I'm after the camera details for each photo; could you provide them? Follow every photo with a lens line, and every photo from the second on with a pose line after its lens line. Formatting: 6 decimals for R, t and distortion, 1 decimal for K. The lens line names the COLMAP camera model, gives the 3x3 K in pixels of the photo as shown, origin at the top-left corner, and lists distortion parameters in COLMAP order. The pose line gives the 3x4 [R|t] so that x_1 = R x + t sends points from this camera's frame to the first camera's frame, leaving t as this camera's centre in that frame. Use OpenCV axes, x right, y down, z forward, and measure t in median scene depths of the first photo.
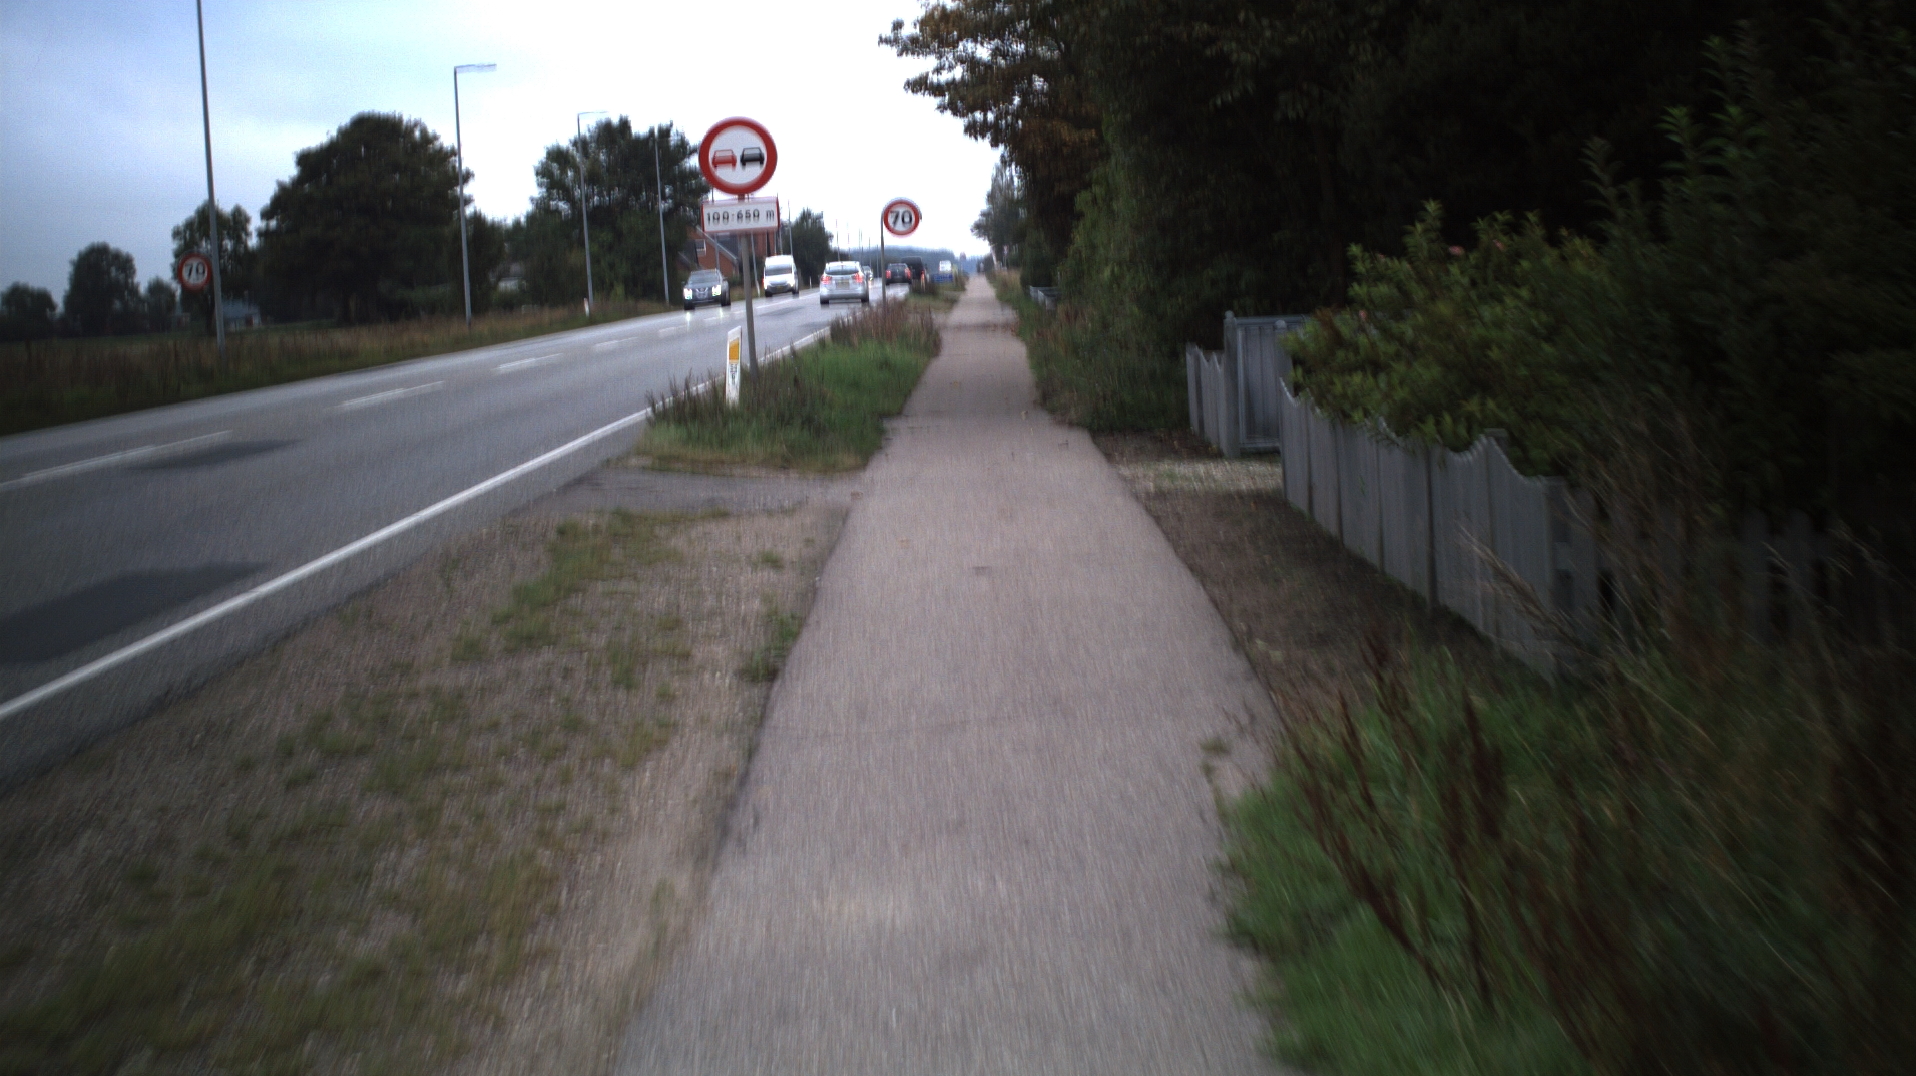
lens RADIAL K [[3617.5, 0, 958.0], [0, 3617.5, 538.0], [0, 0, 1]] dist [-0.222615, 0.109970]
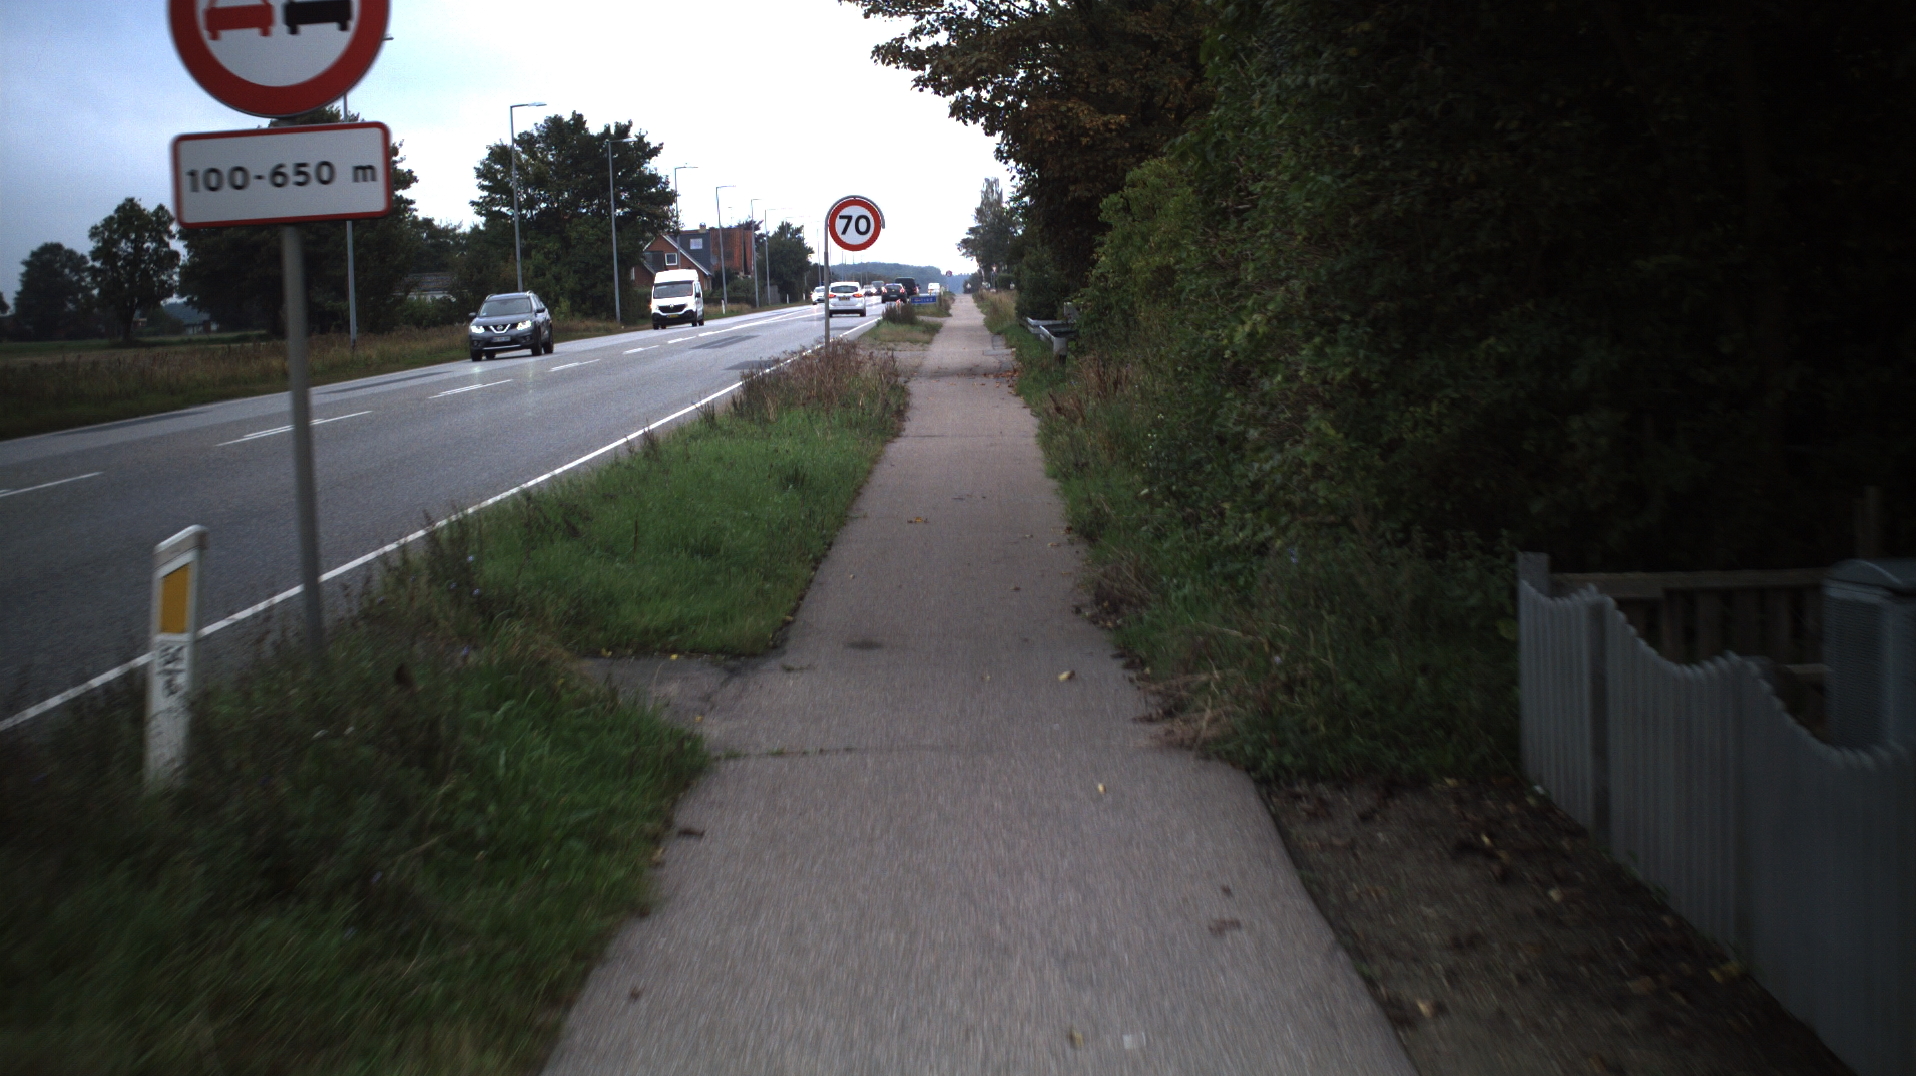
lens RADIAL K [[3617.5, 0, 958.0], [0, 3617.5, 538.0], [0, 0, 1]] dist [-0.222615, 0.109970]
pose [[0.999780, 0.020379, 0.005059, 0.001654], [-0.020355, 0.999781, -0.004897, -0.023301], [-0.005158, 0.004793, 0.999975, 0.282731]]
